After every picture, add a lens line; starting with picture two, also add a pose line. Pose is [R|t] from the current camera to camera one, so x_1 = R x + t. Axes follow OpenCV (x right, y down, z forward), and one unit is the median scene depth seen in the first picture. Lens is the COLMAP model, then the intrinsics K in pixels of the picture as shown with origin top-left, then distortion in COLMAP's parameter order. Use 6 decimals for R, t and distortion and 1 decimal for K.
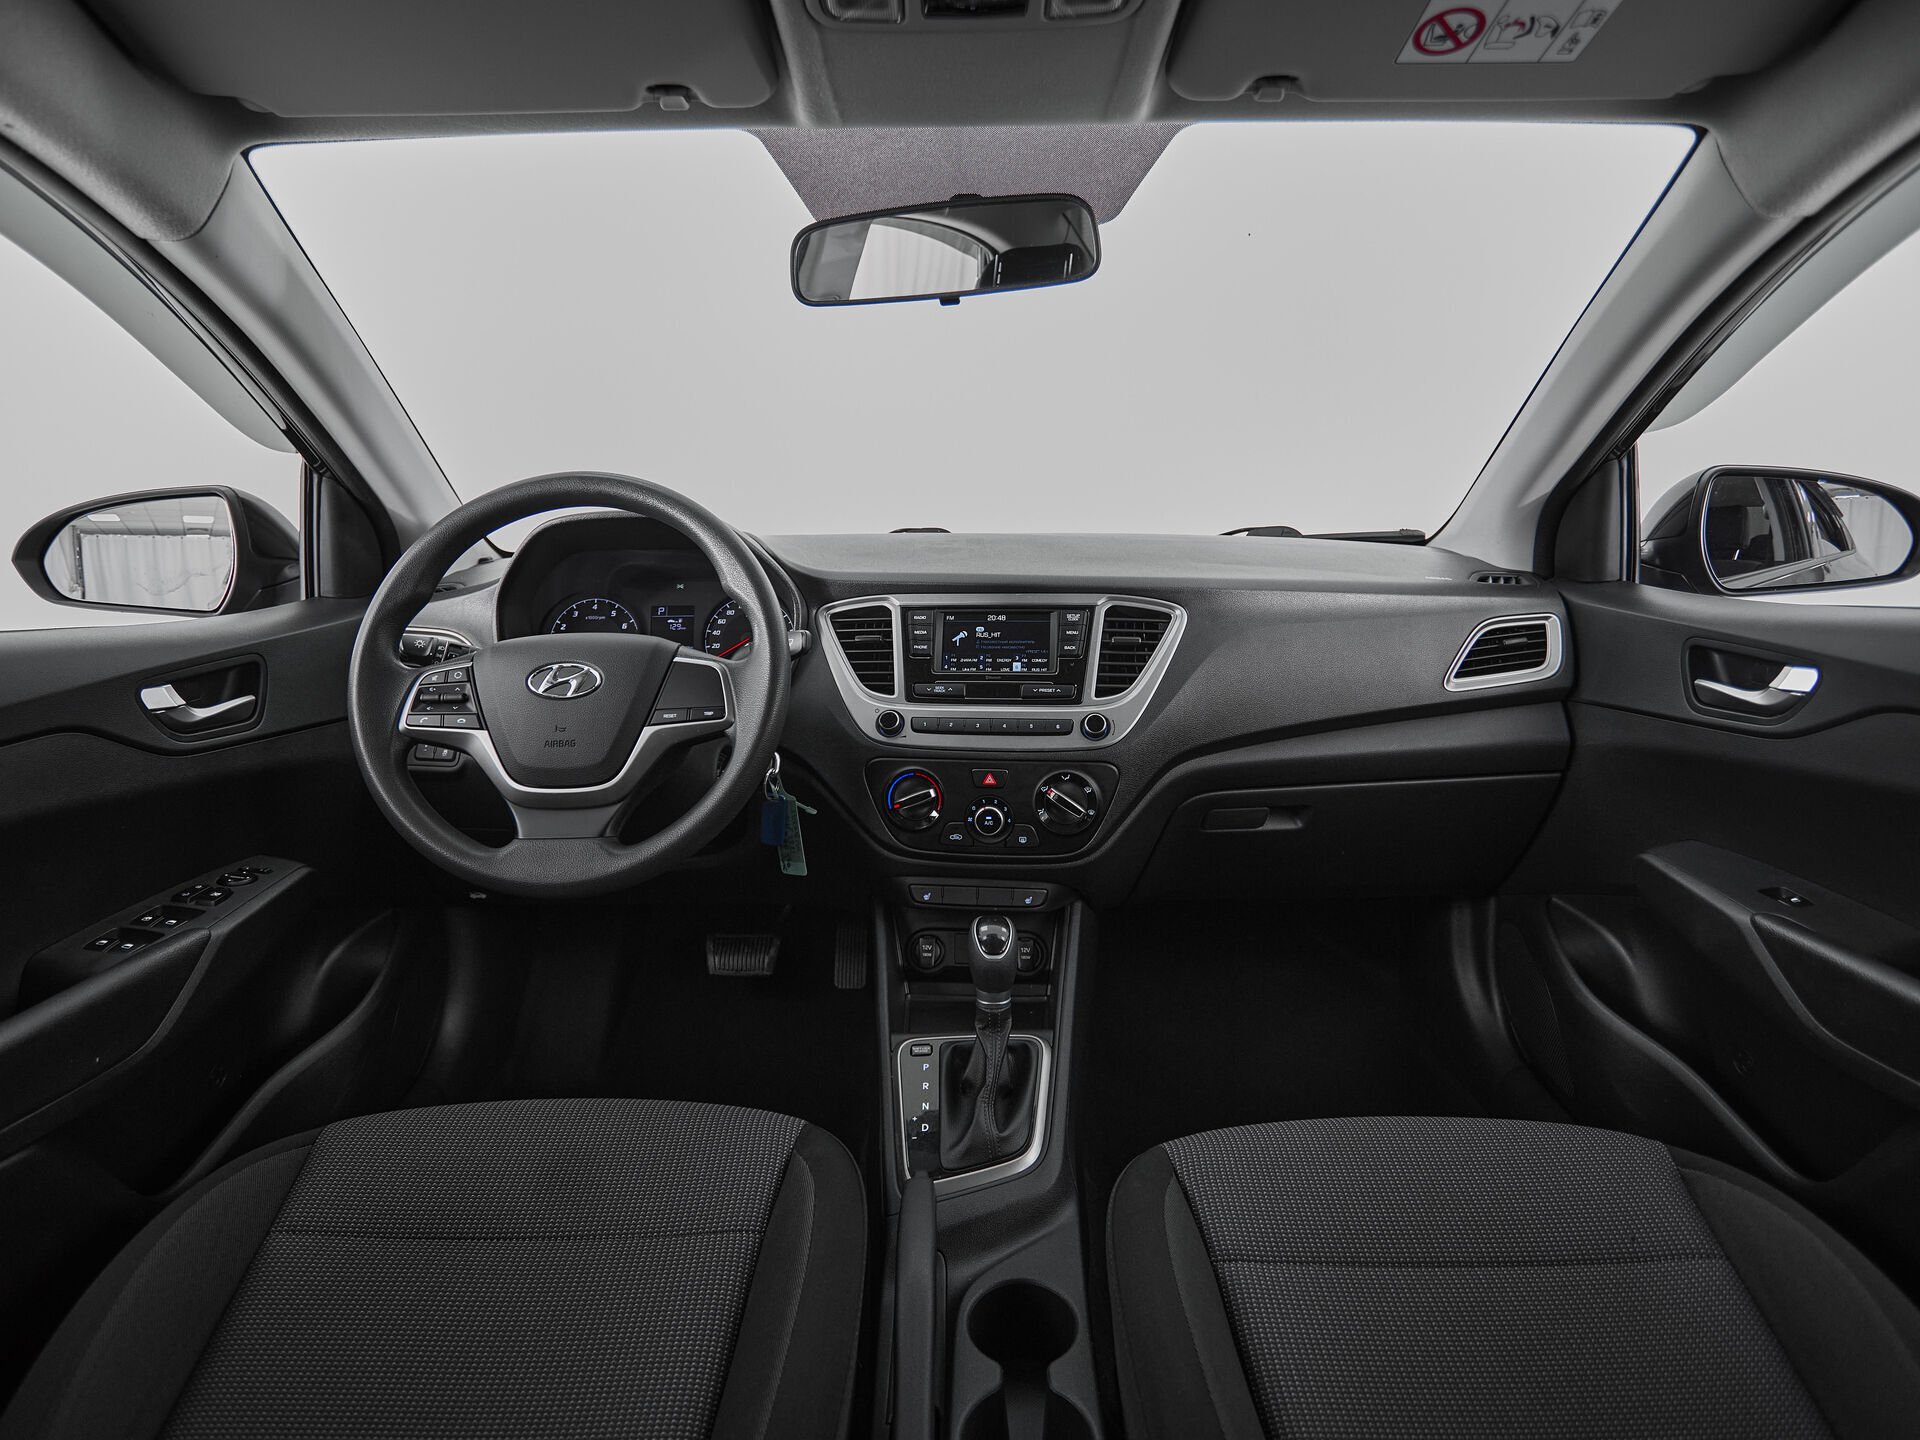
lens RADIAL K [[1079.4, 0, 993.1], [0, 1079.4, 719.8], [0, 0, 1]] dist [-0.005375, -0.000429]
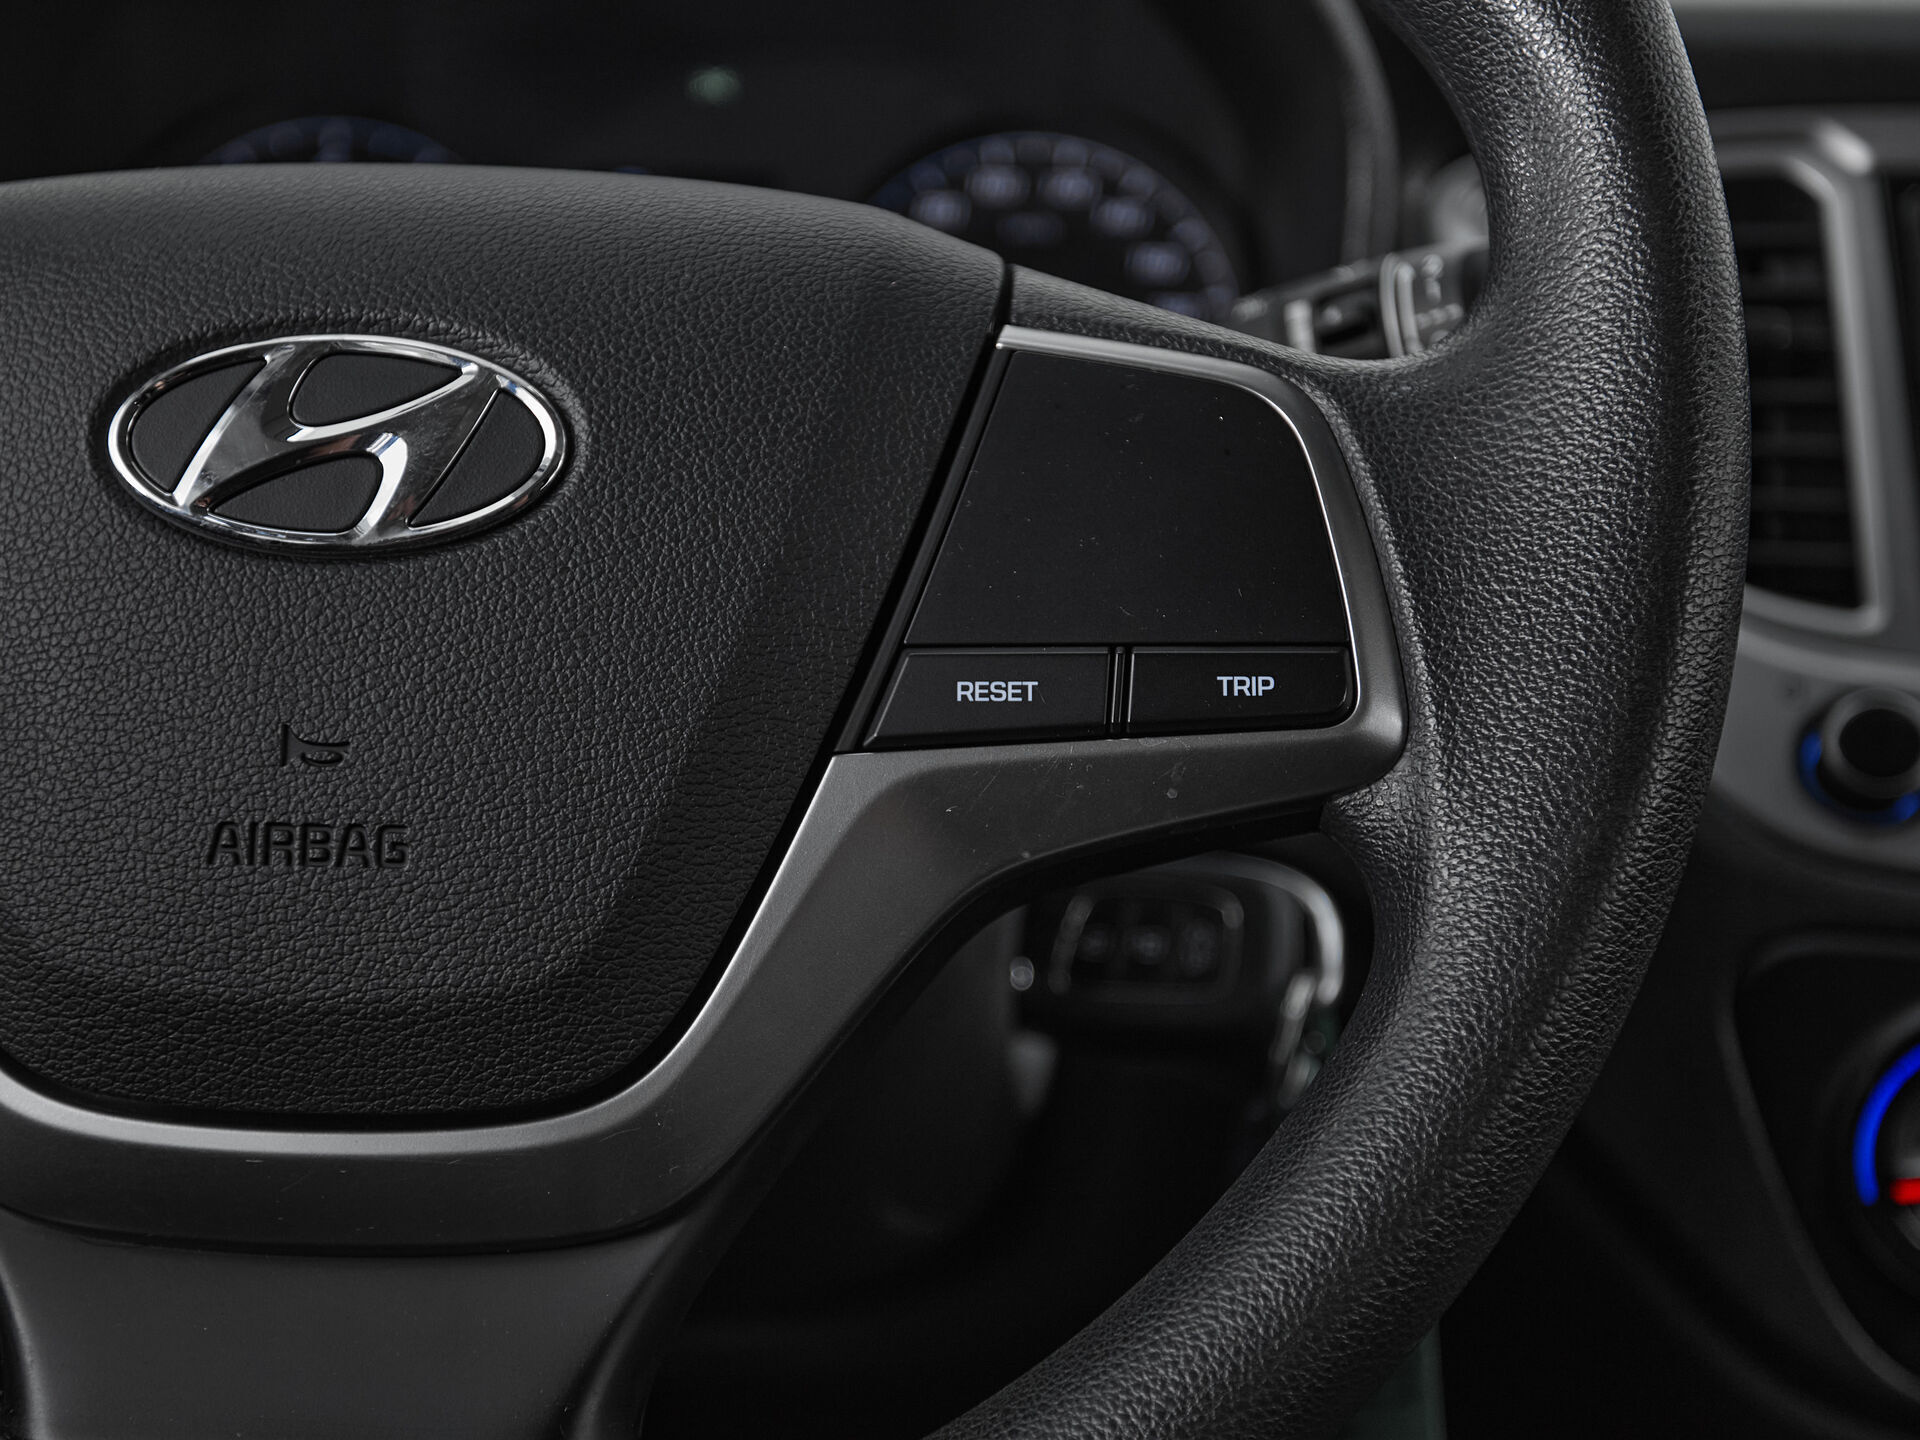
lens RADIAL K [[2759.7, 0, 960.0], [0, 2759.7, 720.0], [0, 0, 1]] dist [-0.008918, -0.010001]
pose [[0.998162, 0.041379, -0.044272, -0.233687], [-0.040859, 0.999086, 0.012577, -0.003437], [0.044752, -0.010745, 0.998940, 0.489140]]
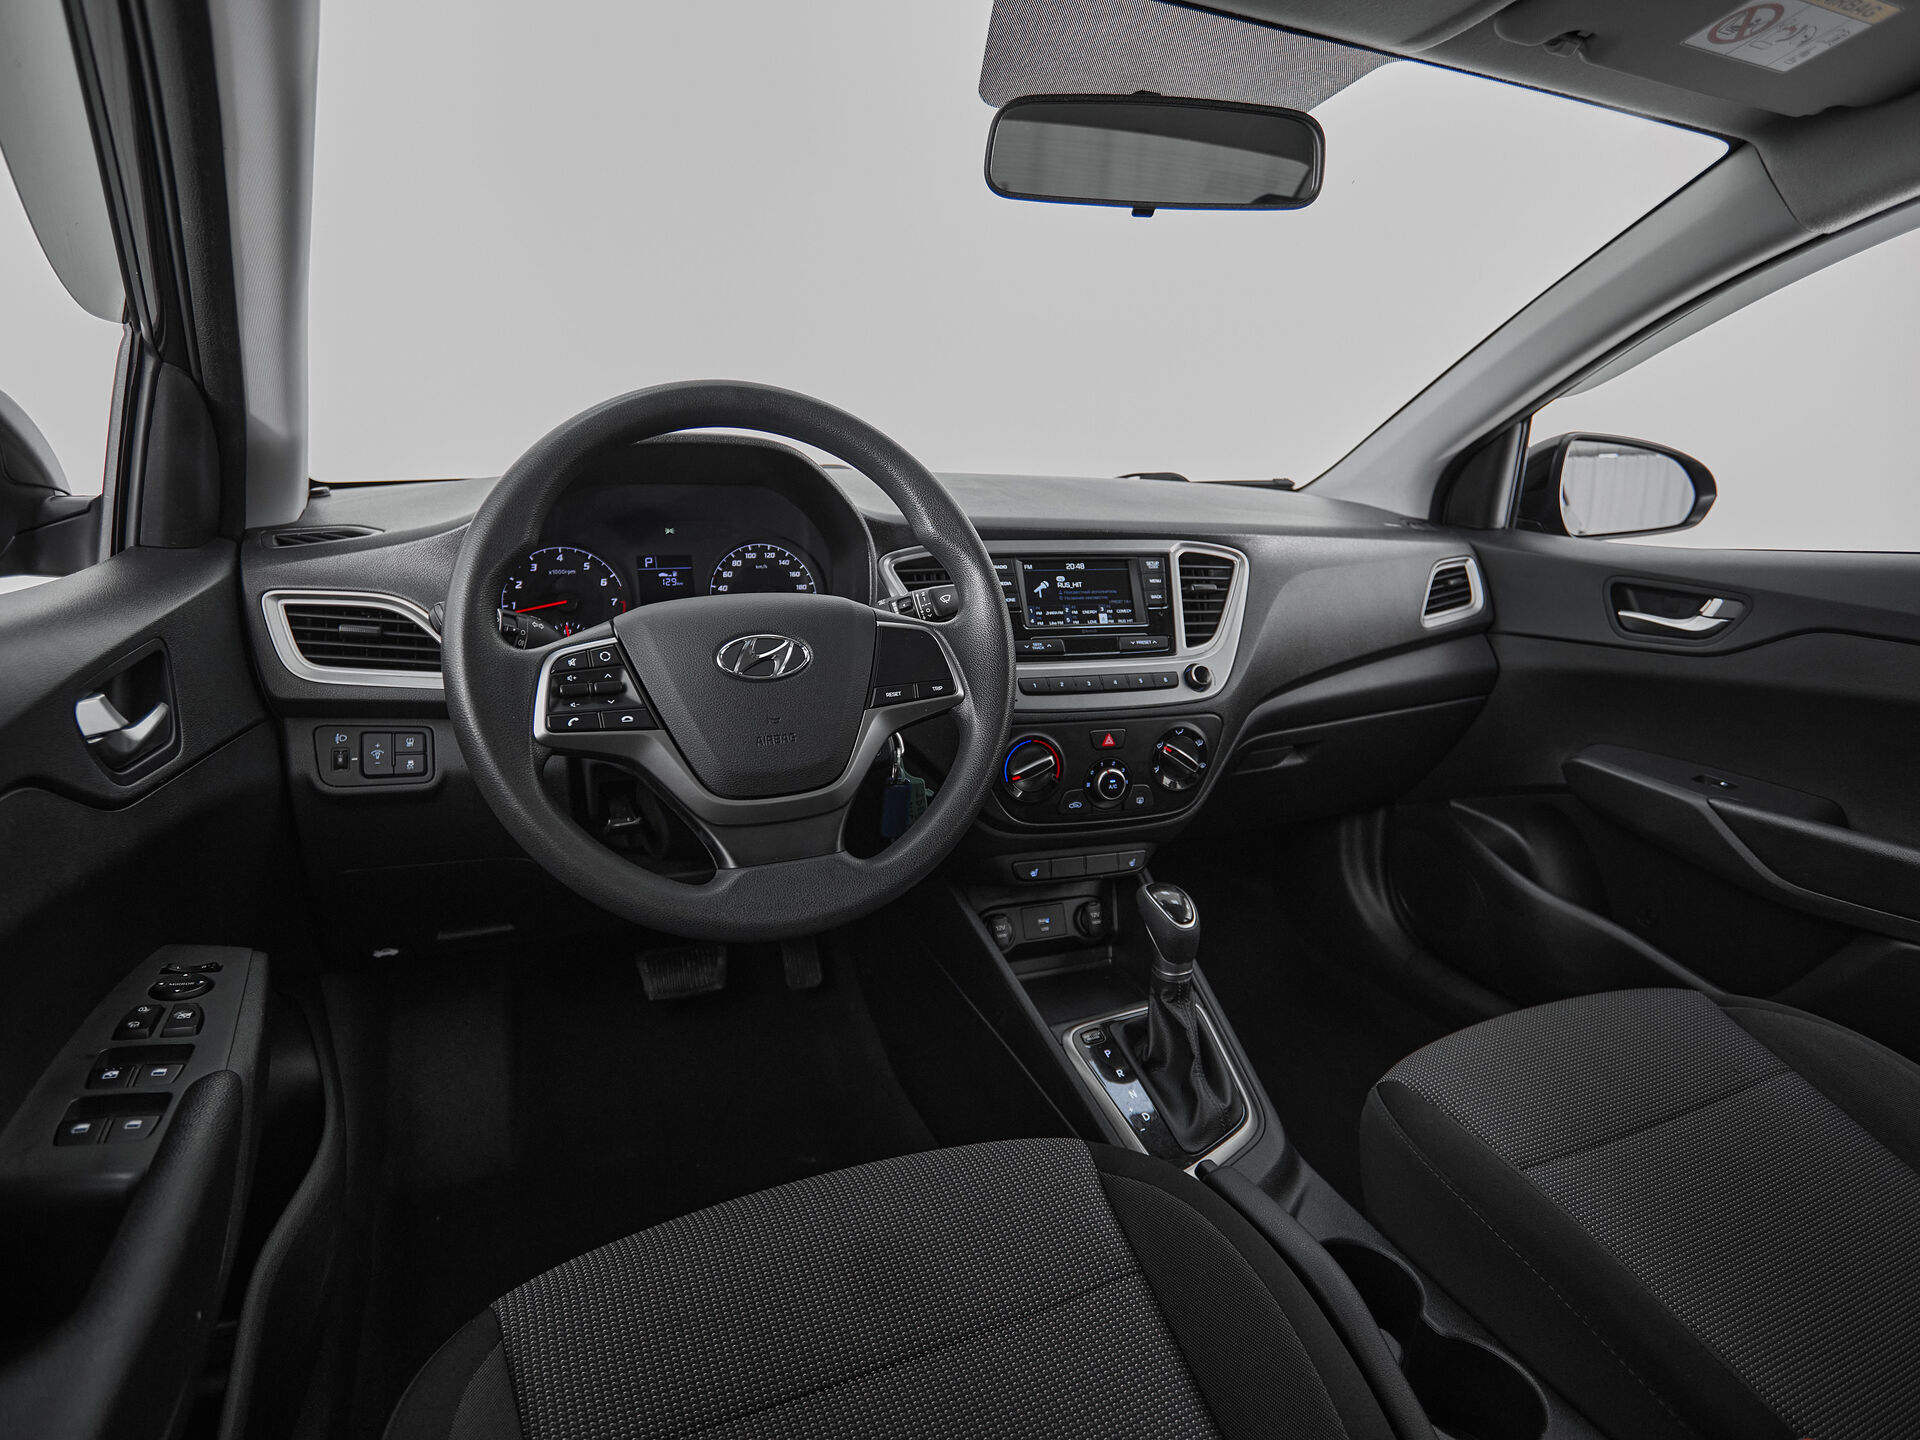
lens RADIAL K [[1079.4, 0, 993.1], [0, 1079.4, 719.8], [0, 0, 1]] dist [-0.005375, -0.000429]
pose [[0.903703, -0.072095, 0.422045, -0.469045], [0.049045, 0.996664, 0.065237, -0.027409], [-0.425341, -0.038256, 0.904224, 0.189915]]
